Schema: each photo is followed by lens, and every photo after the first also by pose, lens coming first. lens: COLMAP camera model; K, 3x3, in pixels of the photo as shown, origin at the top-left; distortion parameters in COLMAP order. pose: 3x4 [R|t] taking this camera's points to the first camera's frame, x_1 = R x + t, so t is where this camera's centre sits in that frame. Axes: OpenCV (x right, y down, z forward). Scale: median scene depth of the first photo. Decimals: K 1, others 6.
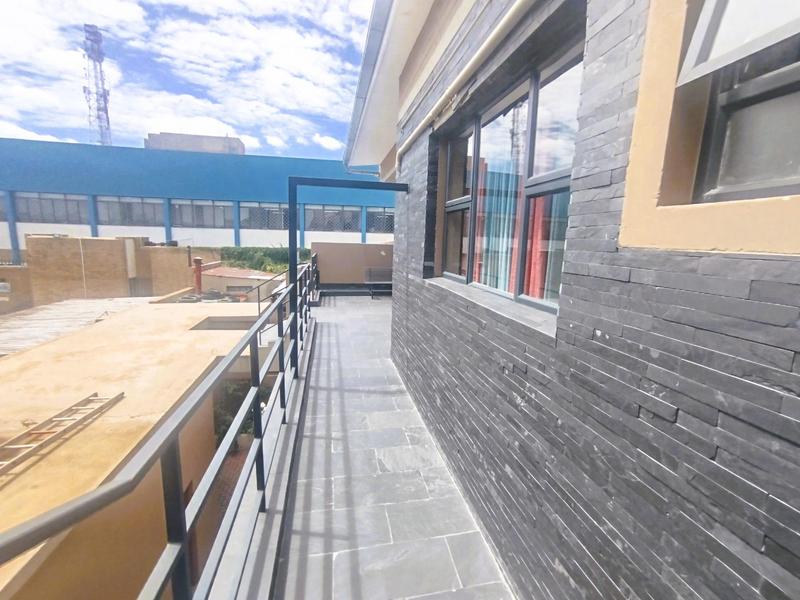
lens RADIAL K [[361.2, 0, 410.5], [0, 361.2, 302.7], [0, 0, 1]] dist [-0.040228, 0.000148]
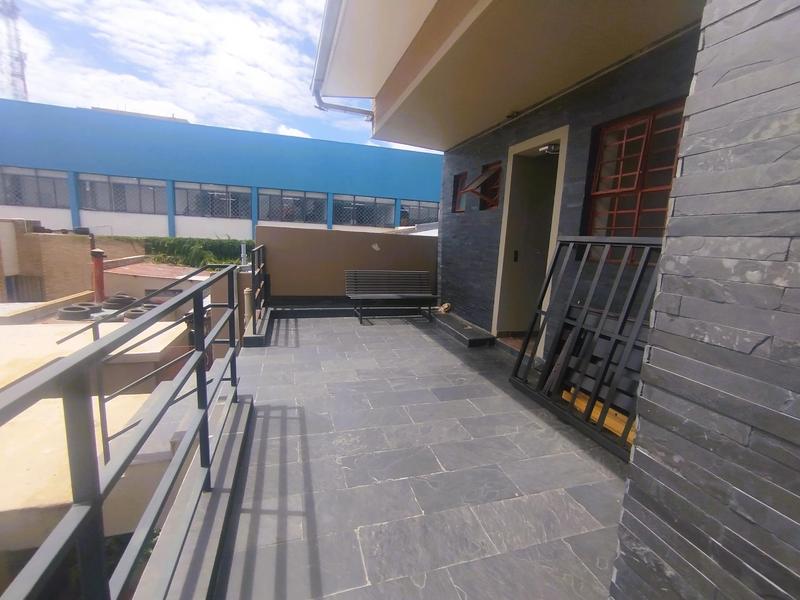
lens RADIAL K [[360.0, 0, 401.6], [0, 360.0, 297.3], [0, 0, 1]] dist [-0.001689, 0.000381]
pose [[0.996551, 0.004109, 0.082879, -0.037006], [-0.003668, 0.999978, -0.005477, -0.021333], [-0.082900, 0.005154, 0.996545, 0.168895]]
